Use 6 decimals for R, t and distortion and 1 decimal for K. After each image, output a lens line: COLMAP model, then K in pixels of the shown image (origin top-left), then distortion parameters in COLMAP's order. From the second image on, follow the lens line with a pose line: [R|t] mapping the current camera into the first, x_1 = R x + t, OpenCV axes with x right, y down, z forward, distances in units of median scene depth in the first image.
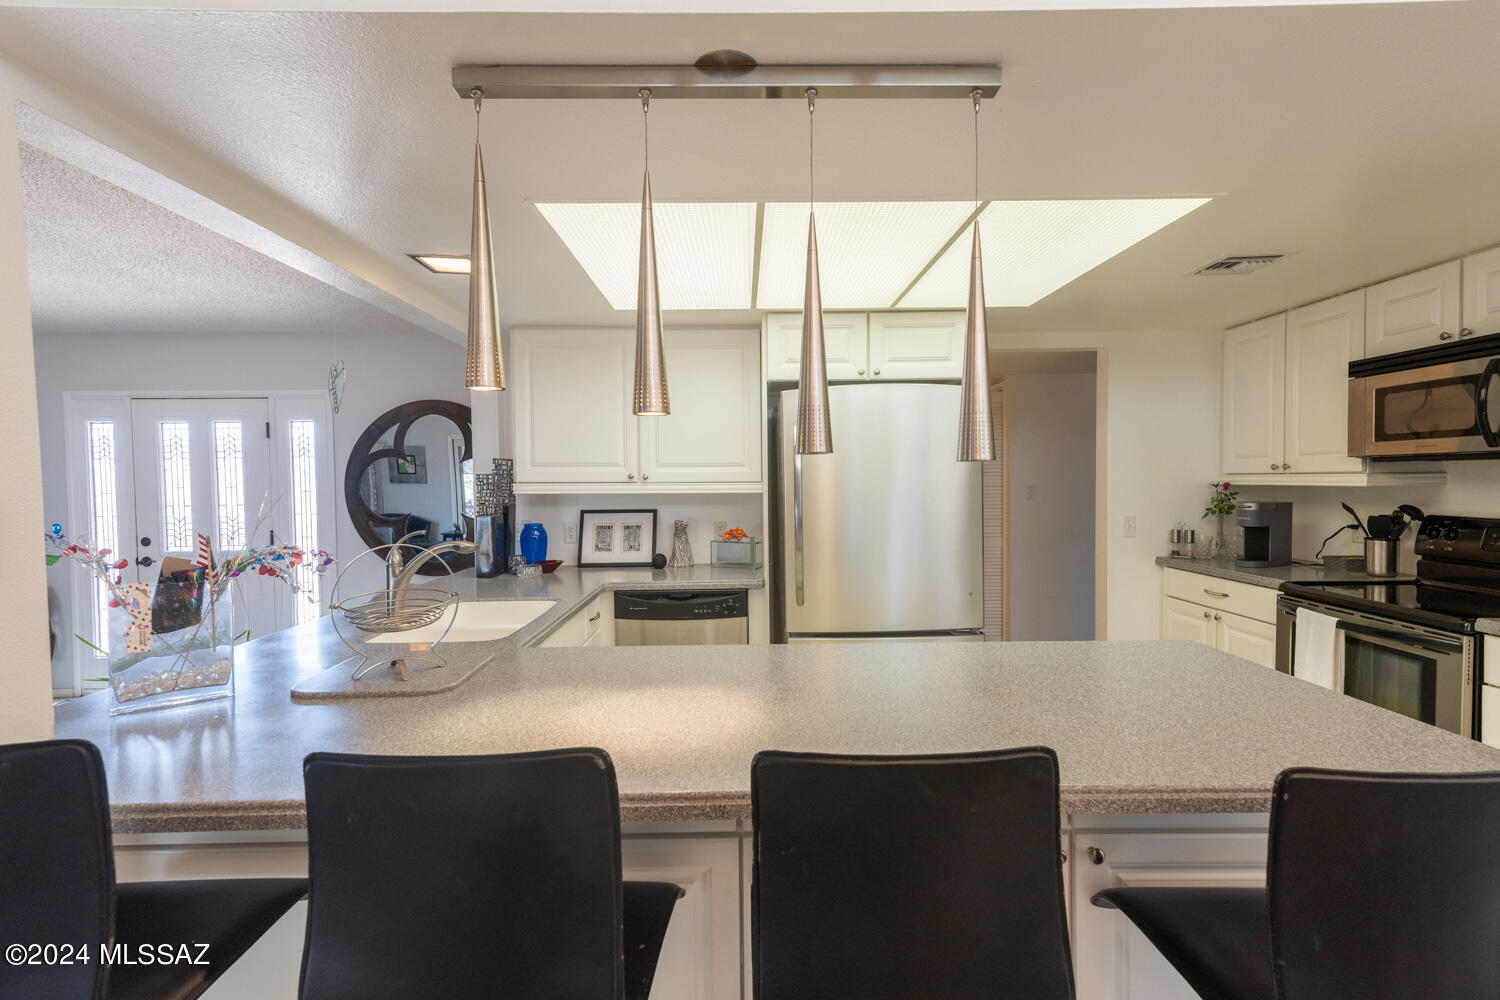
lens RADIAL K [[707.7, 0, 750.0], [0, 707.7, 500.0], [0, 0, 1]] dist [0.021784, 0.000285]
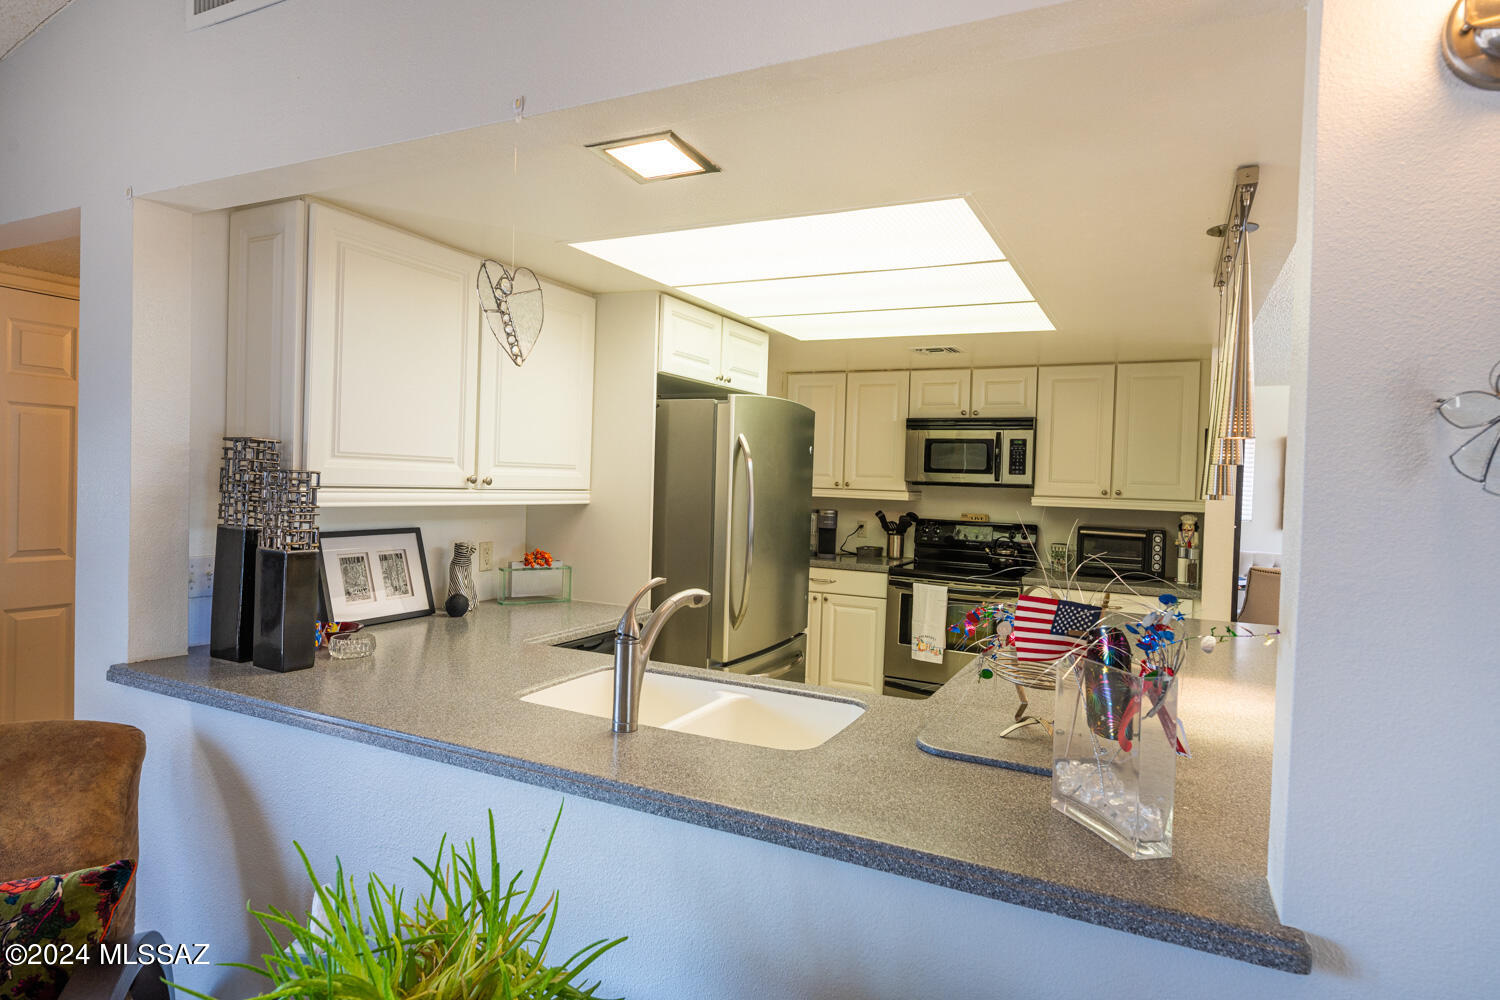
lens RADIAL K [[843.6, 0, 750.0], [0, 843.6, 500.0], [0, 0, 1]] dist [-0.002652, -0.000693]
pose [[0.455371, 0.001556, 0.890300, -0.696247], [-0.008591, 0.999960, 0.002646, -0.017331], [-0.890260, -0.008854, 0.455366, 0.377739]]
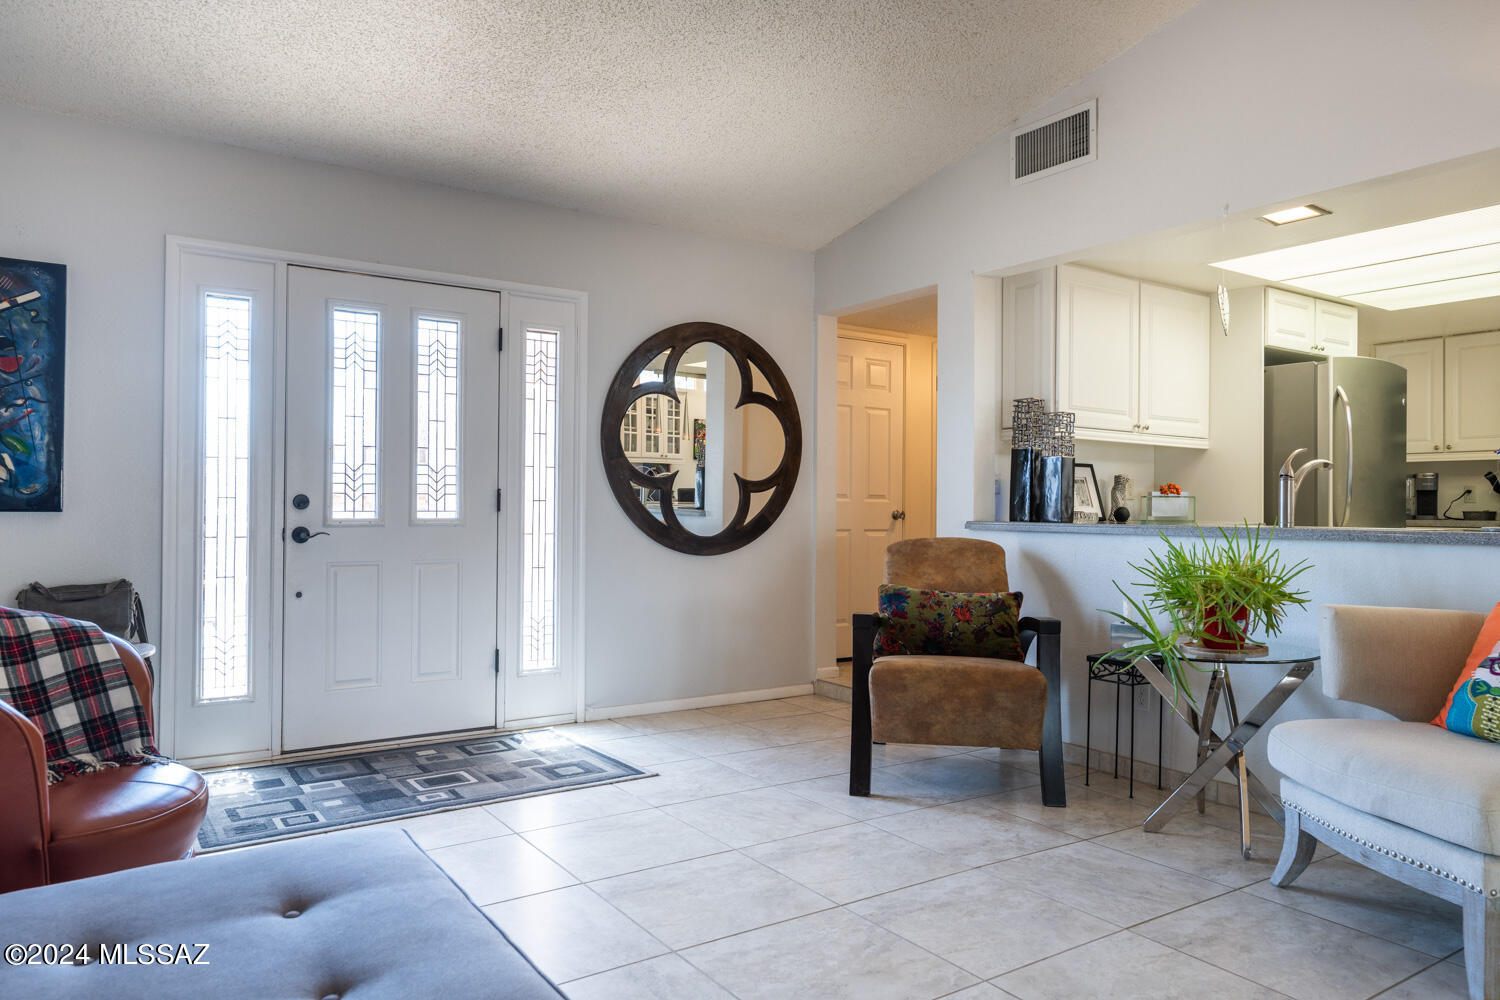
lens RADIAL K [[1004.4, 0, 750.0], [0, 1004.4, 500.0], [0, 0, 1]] dist [0.000663, 0.001671]
pose [[0.831580, 0.021271, 0.554998, -1.308393], [0.000071, 0.999262, -0.038404, 0.116999], [-0.555405, 0.031975, 0.830965, 0.114638]]
